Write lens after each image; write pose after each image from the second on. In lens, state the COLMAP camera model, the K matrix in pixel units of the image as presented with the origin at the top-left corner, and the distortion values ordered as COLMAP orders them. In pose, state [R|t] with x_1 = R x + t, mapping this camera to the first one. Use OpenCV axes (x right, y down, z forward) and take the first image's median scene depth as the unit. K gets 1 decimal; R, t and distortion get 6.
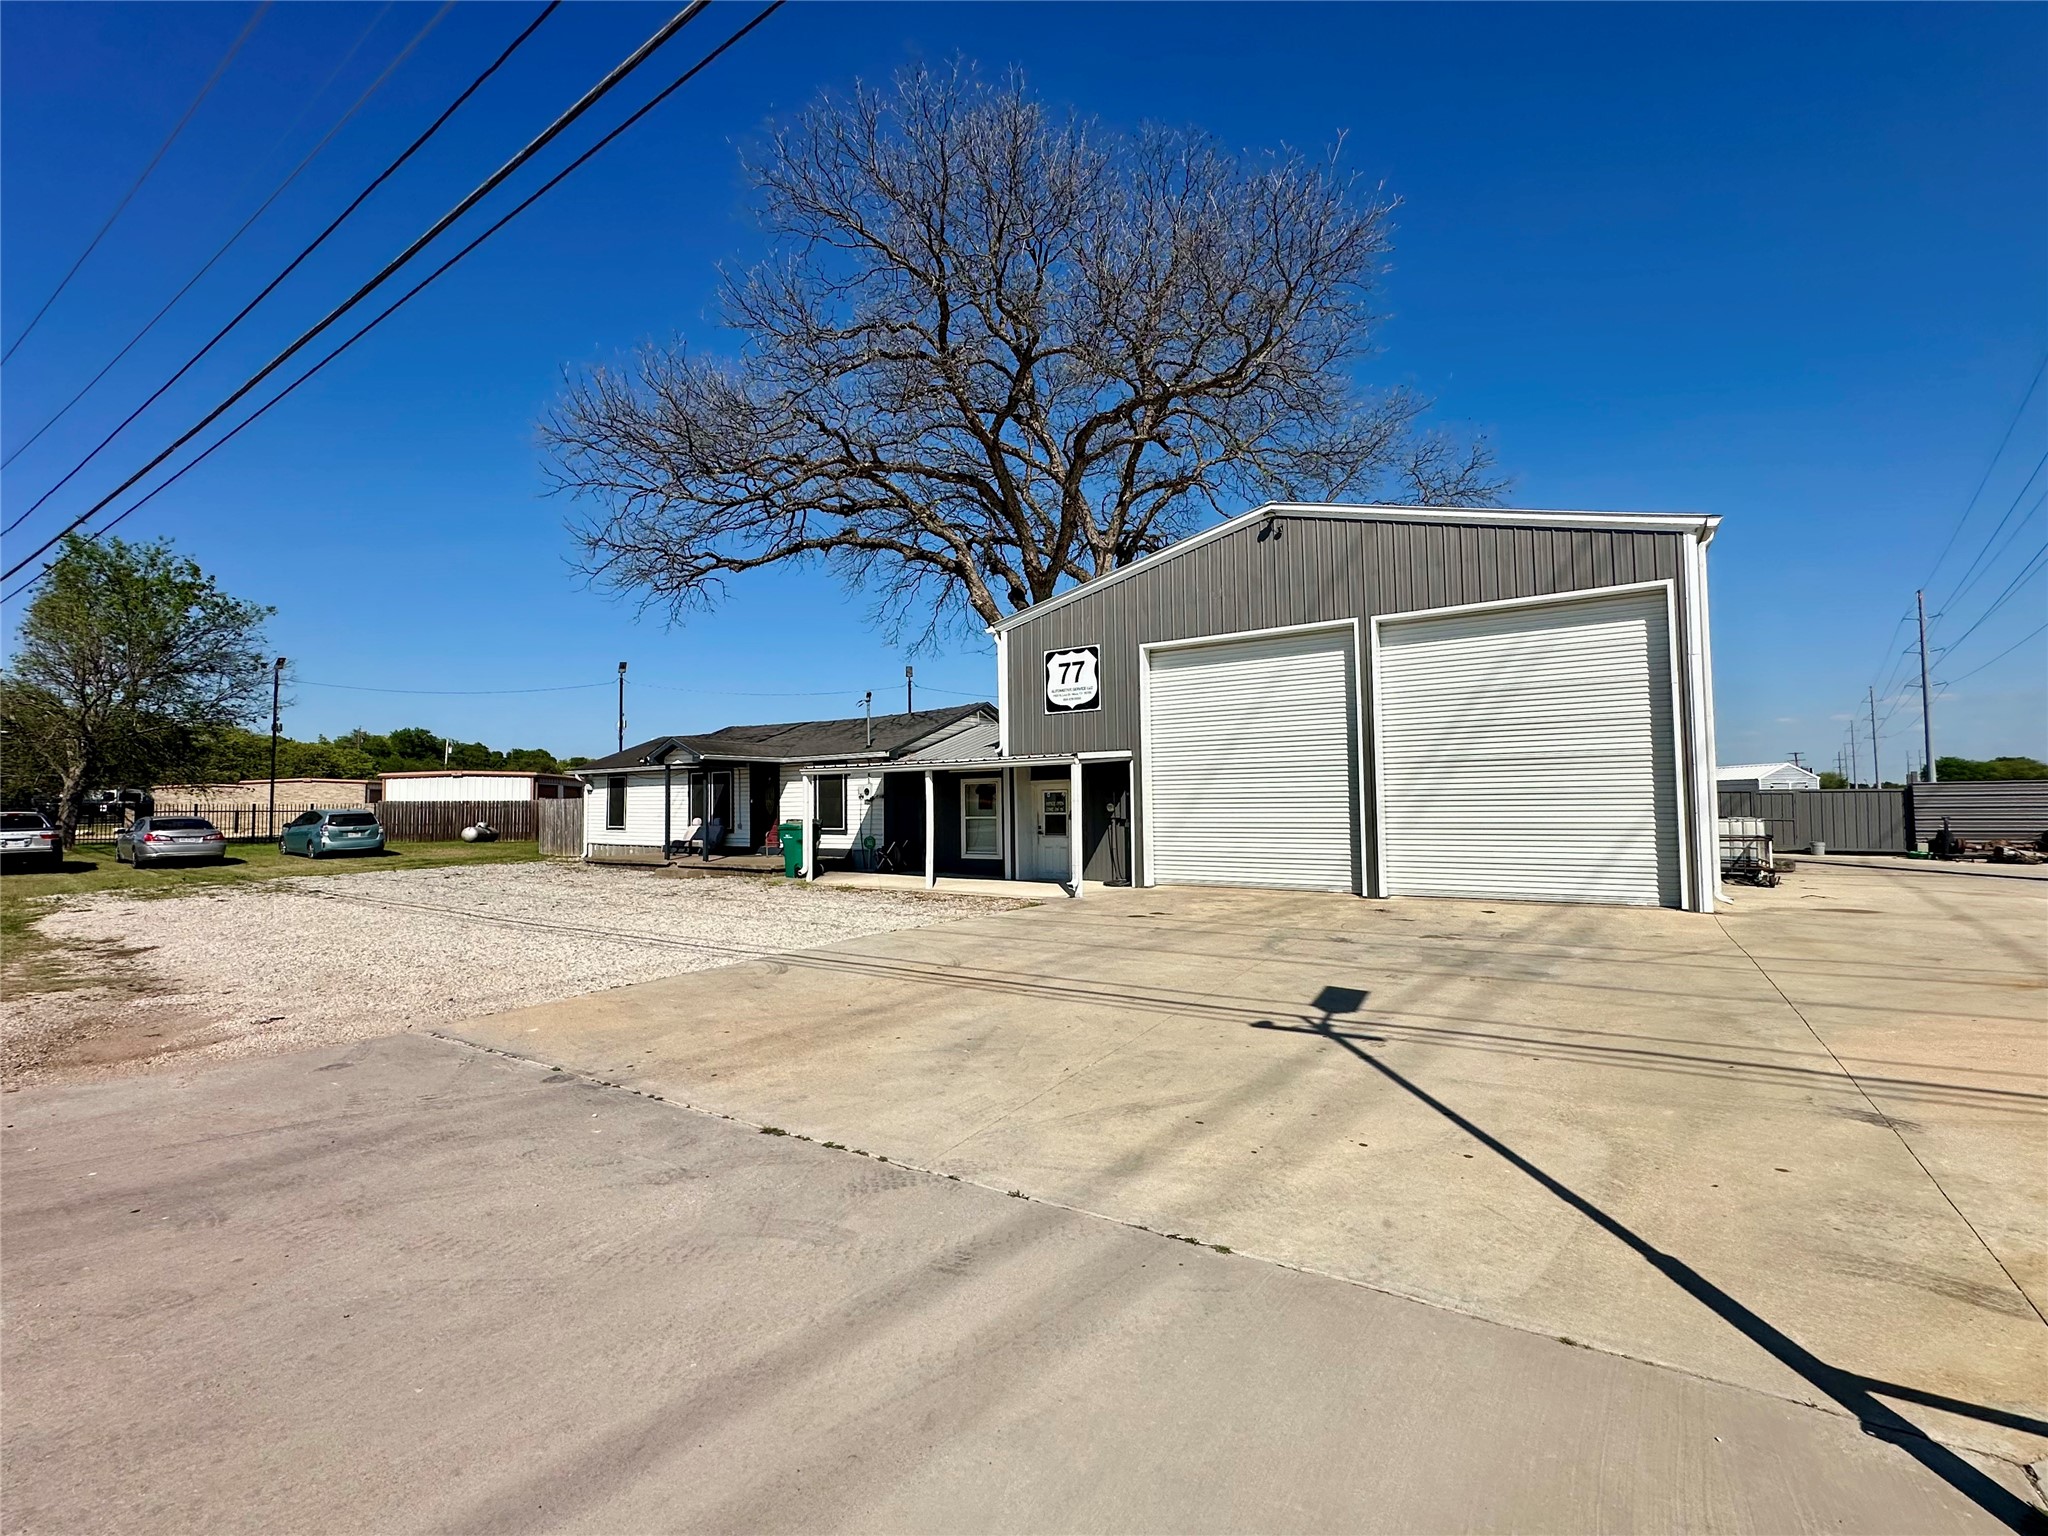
lens RADIAL K [[889.8, 0, 1023.8], [0, 889.8, 763.7], [0, 0, 1]] dist [-0.009391, -0.000241]
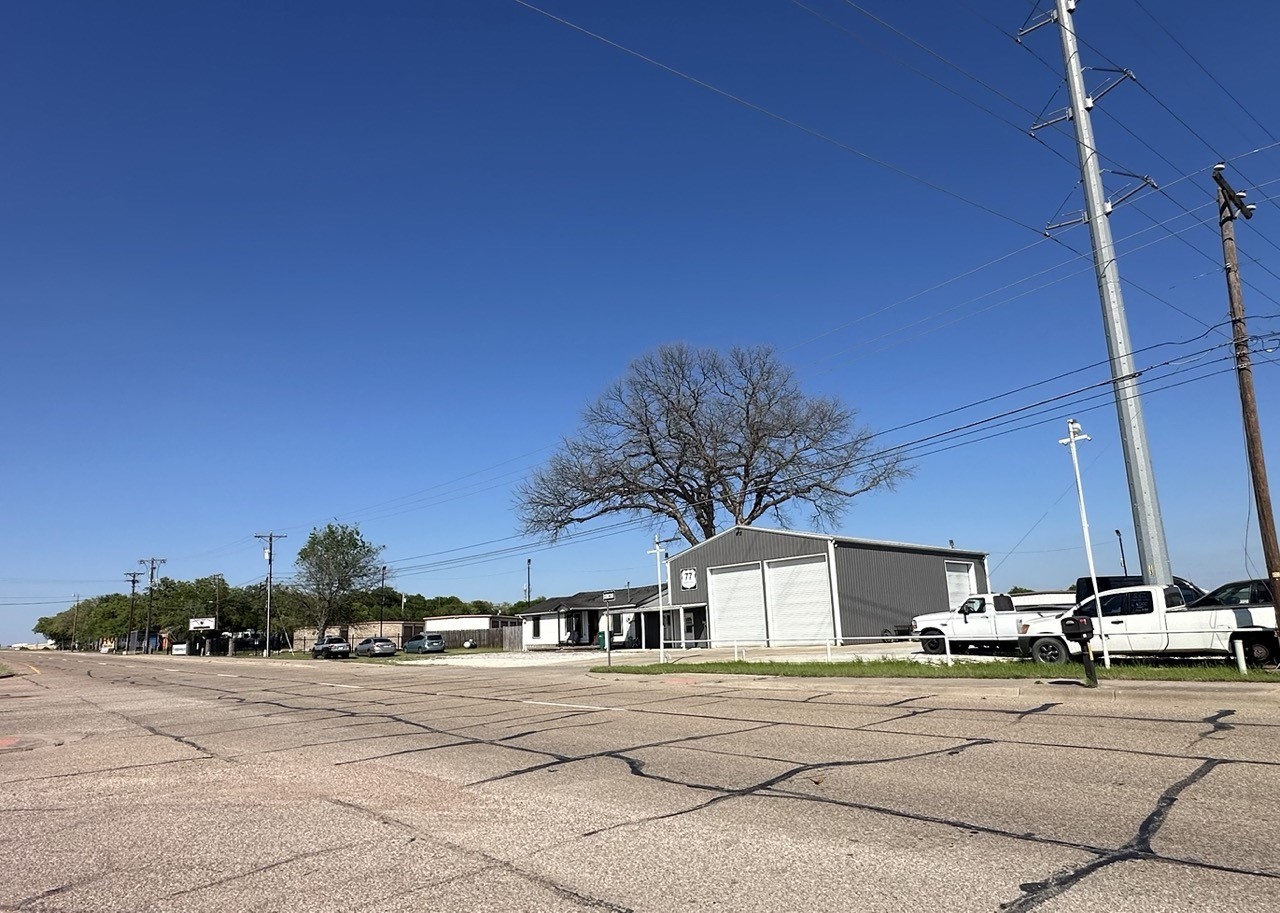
lens RADIAL K [[746.8, 0, 637.4], [0, 746.8, 489.7], [0, 0, 1]] dist [0.003621, -0.002713]
pose [[0.969960, -0.073978, -0.231741, 0.403918], [0.041766, 0.989136, -0.140947, -0.037012], [0.239650, 0.127034, 0.962512, -1.232696]]
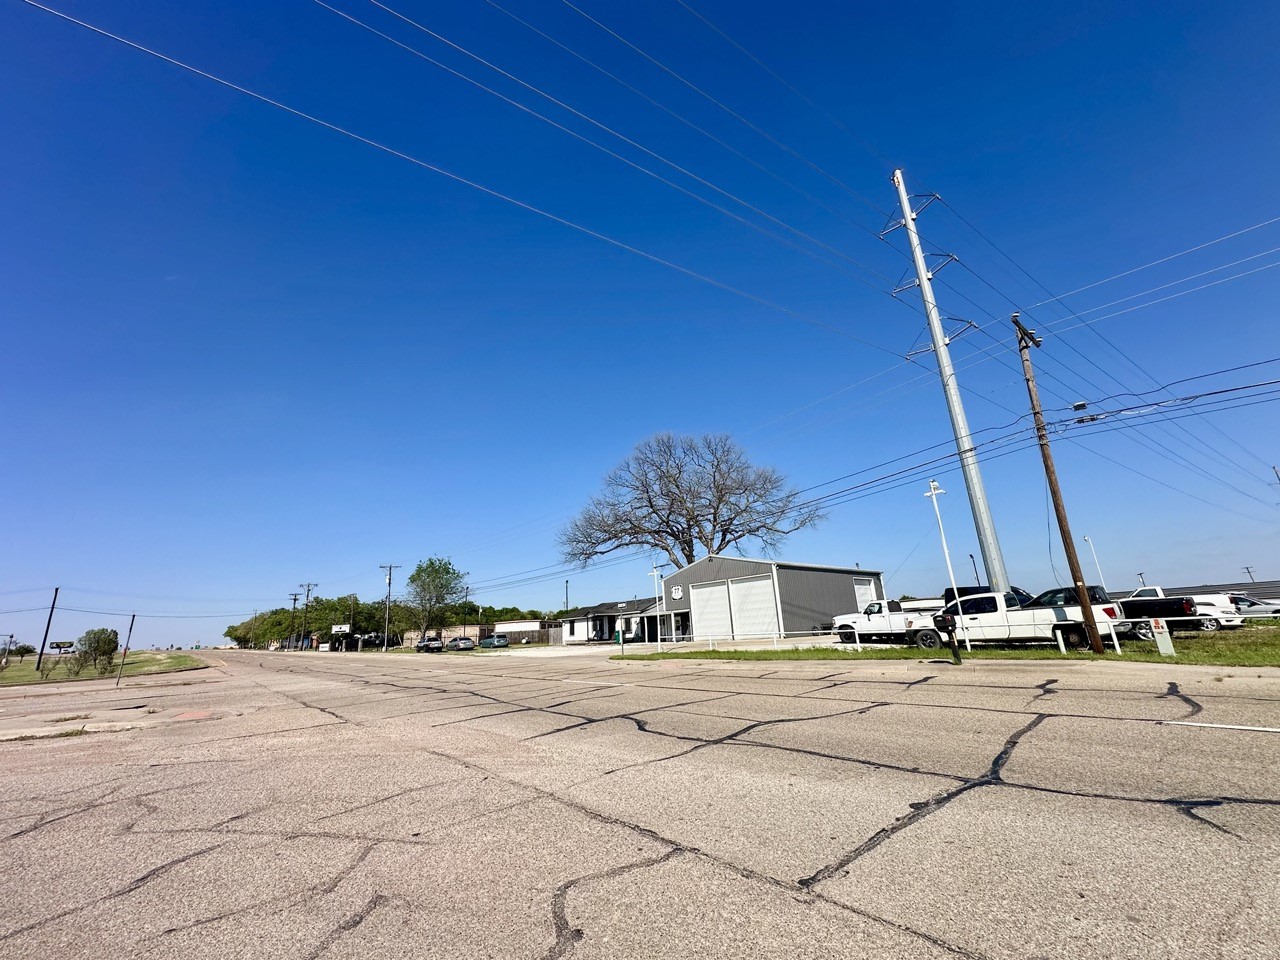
lens RADIAL K [[507.9, 0, 638.1], [0, 507.9, 480.3], [0, 0, 1]] dist [0.000291, 0.000241]
pose [[0.967542, -0.110629, -0.227210, 0.406519], [0.054632, 0.969394, -0.239356, -0.035678], [0.246735, 0.219174, 0.943973, -1.239075]]
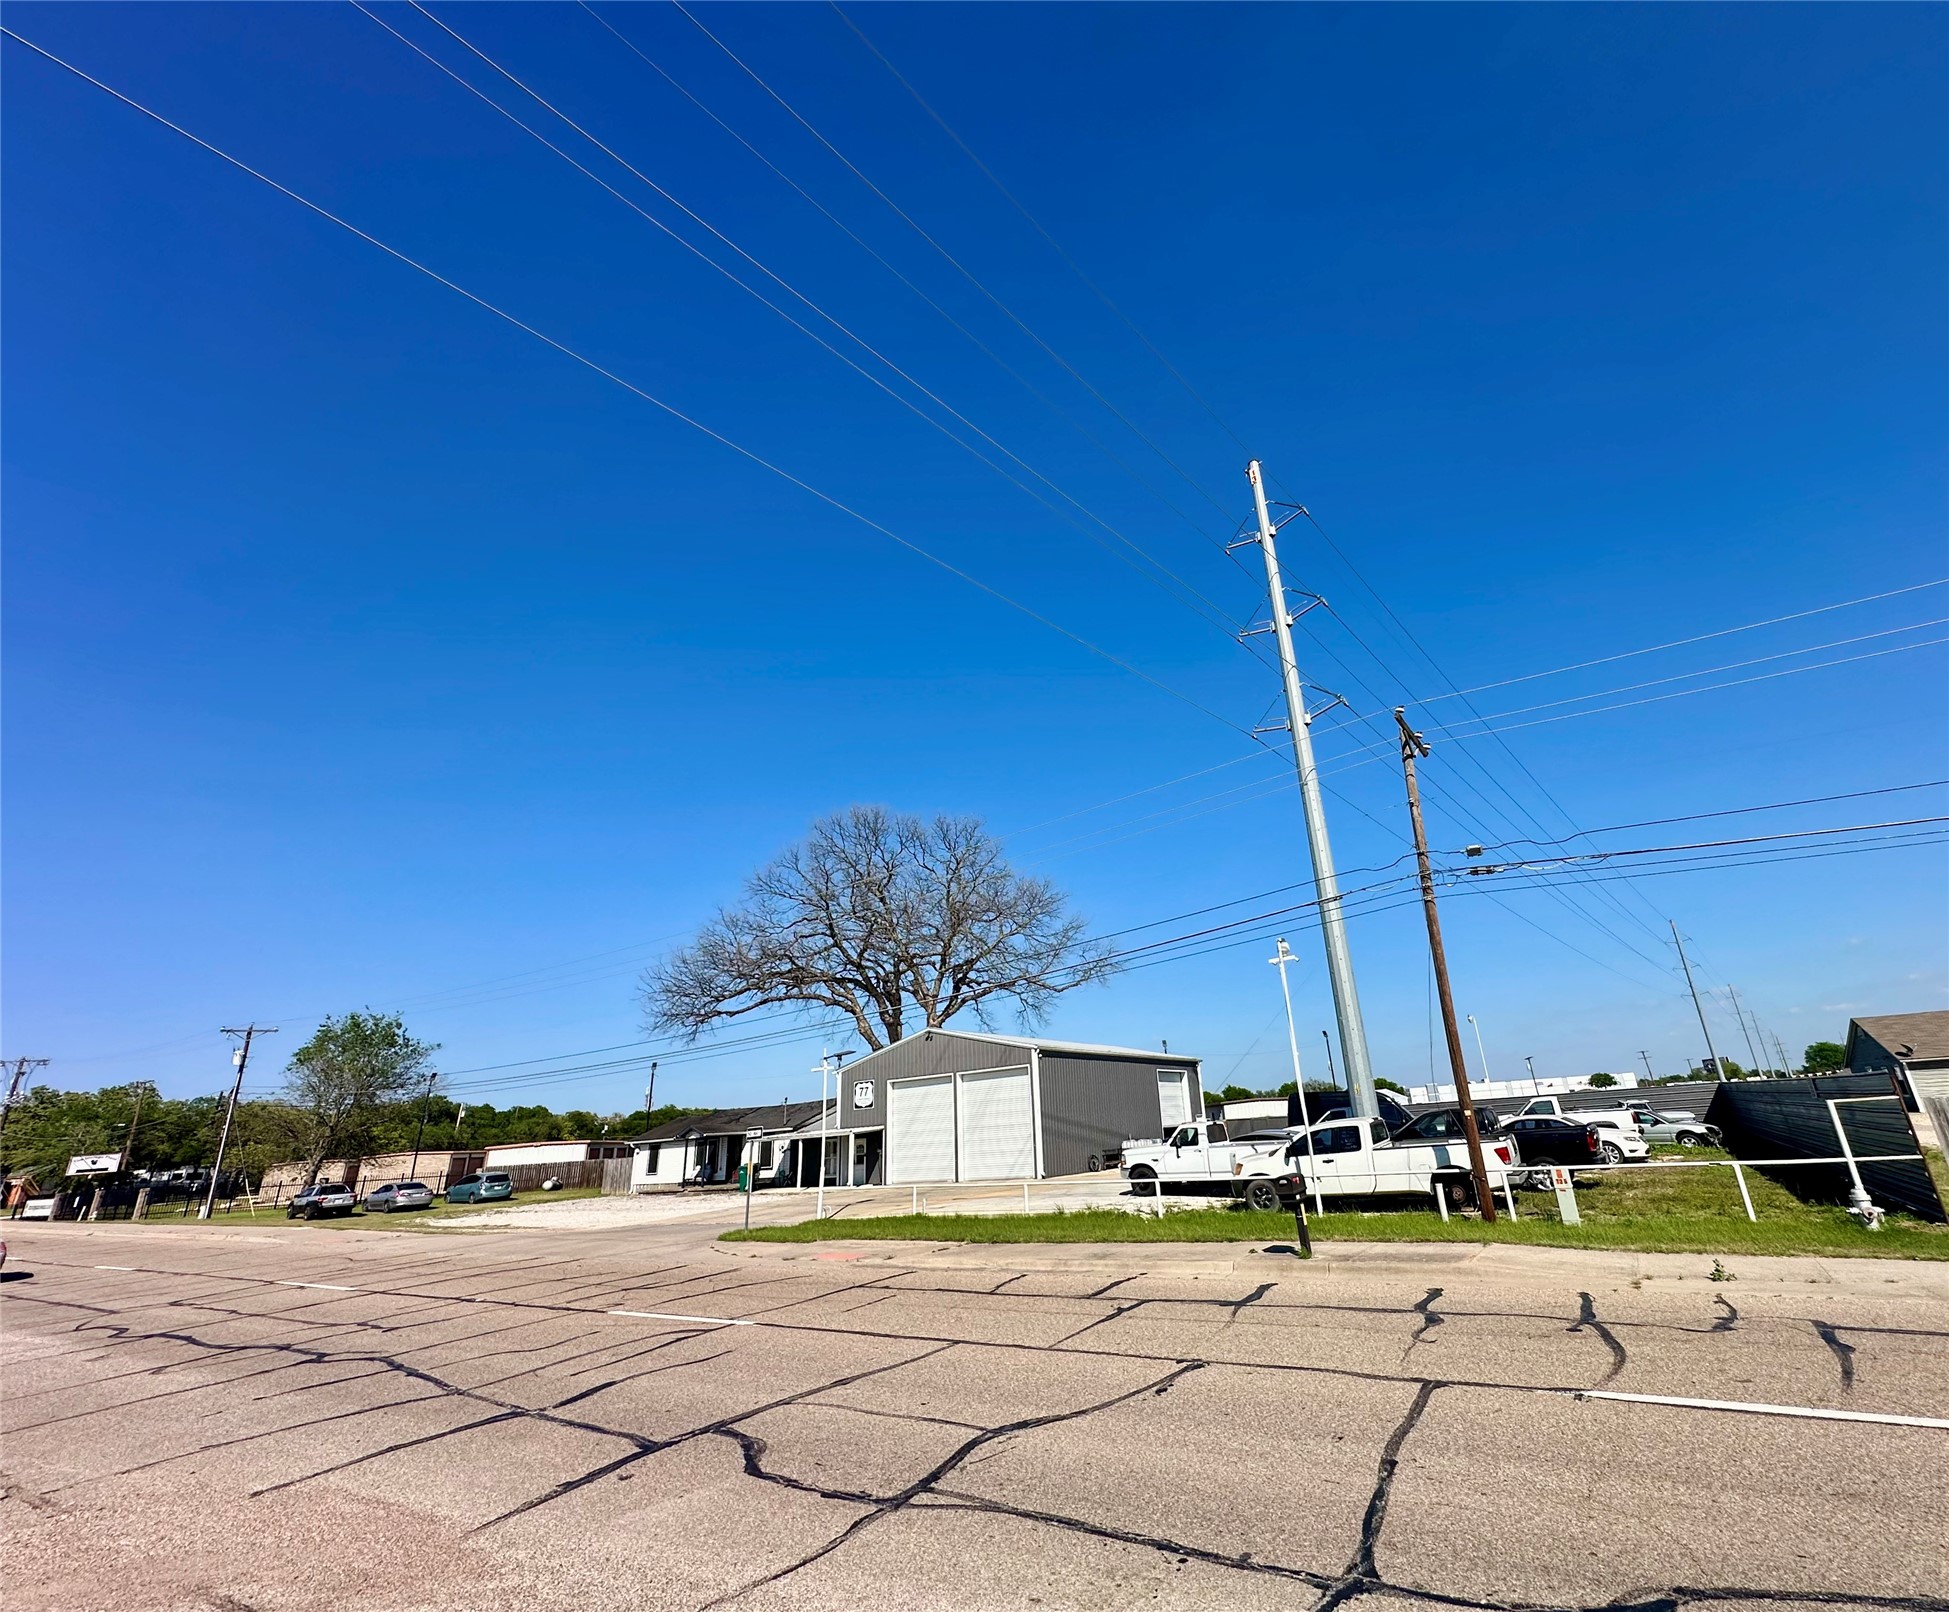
lens RADIAL K [[855.1, 0, 1068.8], [0, 855.1, 804.4], [0, 0, 1]] dist [-0.001302, 0.001564]
pose [[0.997585, -0.034121, 0.060501, 0.409927], [0.051315, 0.949070, -0.310857, -0.076504], [-0.046813, 0.313211, 0.948529, -1.227074]]
